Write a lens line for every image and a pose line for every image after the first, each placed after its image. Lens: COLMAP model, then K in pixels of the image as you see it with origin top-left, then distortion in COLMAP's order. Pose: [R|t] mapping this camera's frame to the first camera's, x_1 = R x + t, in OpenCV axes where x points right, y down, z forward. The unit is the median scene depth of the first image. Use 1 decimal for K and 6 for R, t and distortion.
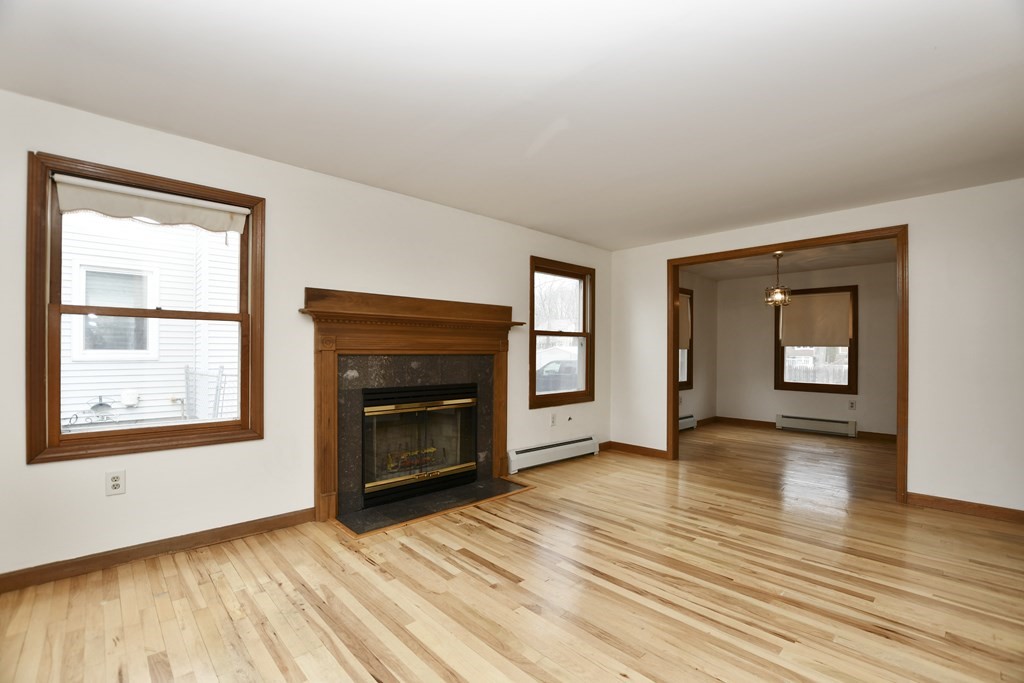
lens RADIAL K [[450.1, 0, 514.8], [0, 450.1, 348.2], [0, 0, 1]] dist [-0.029540, 0.000500]
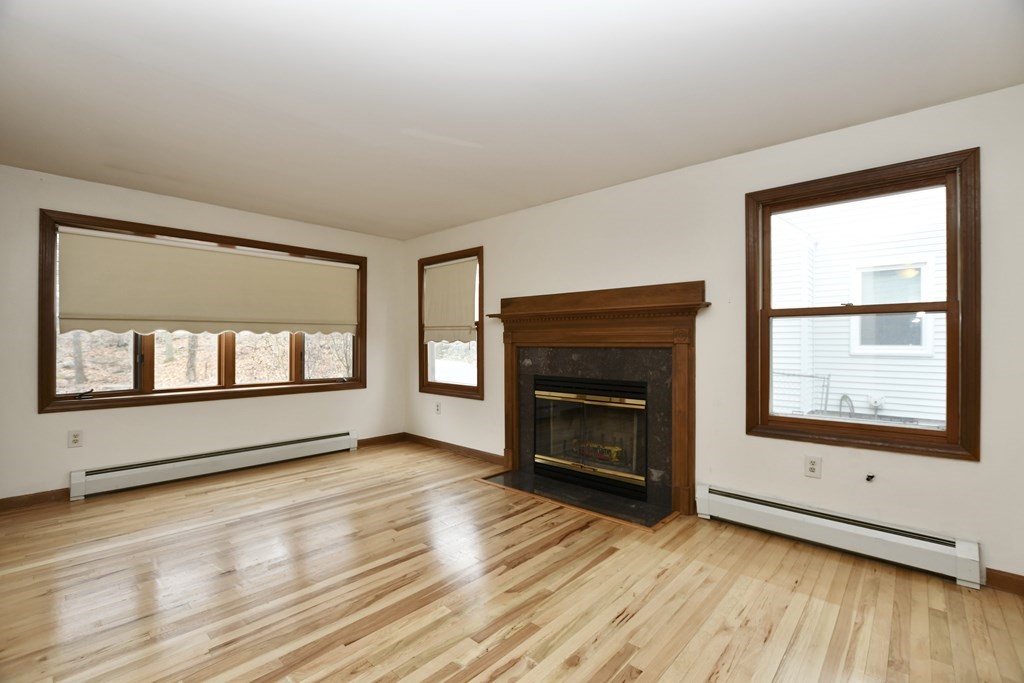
lens RADIAL K [[450.1, 0, 514.8], [0, 450.1, 348.2], [0, 0, 1]] dist [-0.029540, 0.000500]
pose [[0.073268, 0.002759, -0.997308, 0.884234], [0.003573, 0.999989, 0.003029, 0.014437], [0.997306, -0.003785, 0.073258, 0.868483]]
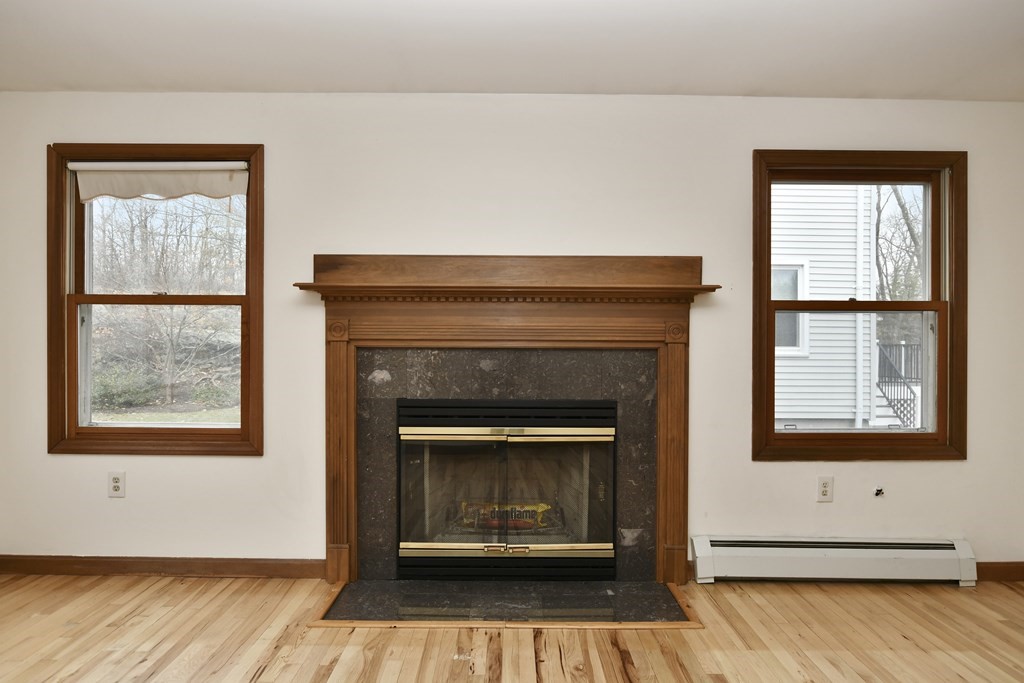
lens RADIAL K [[579.2, 0, 512.0], [0, 579.2, 341.5], [0, 0, 1]] dist [-0.018243, 0.003227]
pose [[0.728367, -0.004519, -0.685172, 0.380589], [0.003151, 0.999990, -0.003246, 0.008851], [0.685180, 0.000205, 0.728374, 0.495817]]
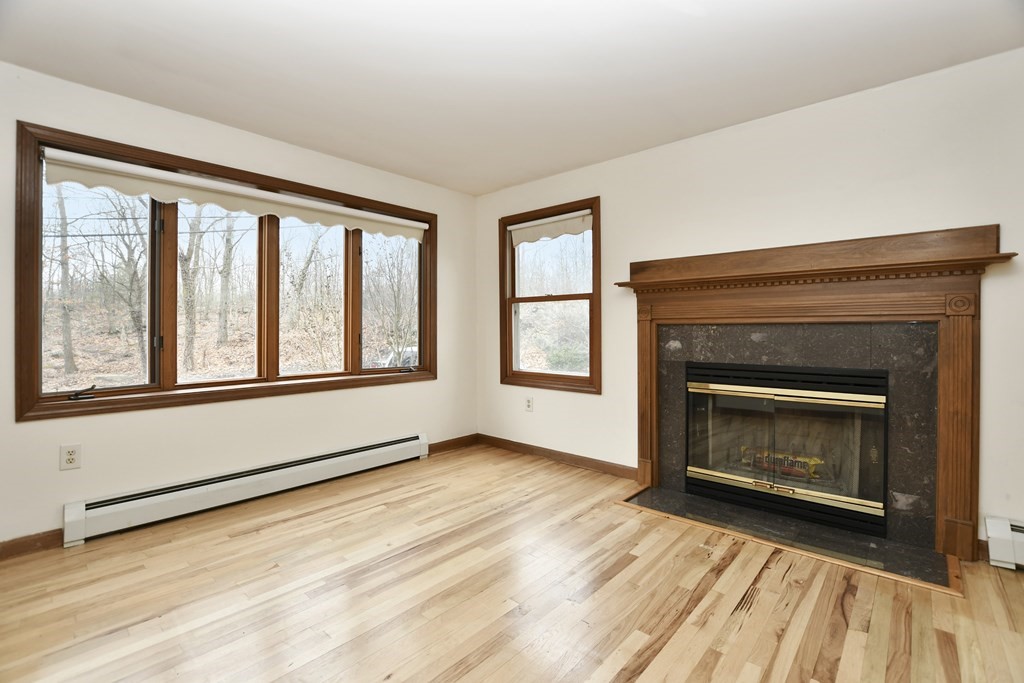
lens RADIAL K [[455.6, 0, 513.2], [0, 455.6, 334.7], [0, 0, 1]] dist [-0.029046, 0.000909]
pose [[0.077827, 0.002144, -0.996965, 0.565438], [0.007664, 0.999967, 0.002748, 0.030626], [0.996937, -0.007855, 0.077808, 0.582994]]
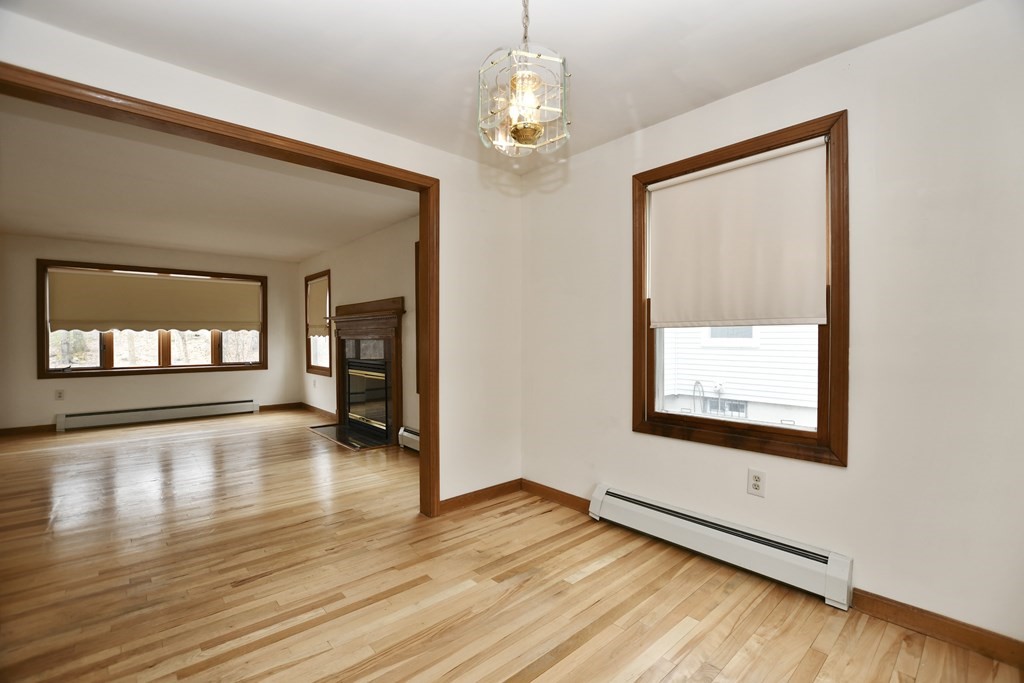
lens RADIAL K [[450.1, 0, 514.8], [0, 450.1, 348.2], [0, 0, 1]] dist [-0.029540, 0.000500]
pose [[-0.026991, 0.013577, -0.999543, 1.436114], [0.006147, 0.999891, 0.013416, 0.030195], [0.999617, -0.005782, -0.027071, 1.729804]]
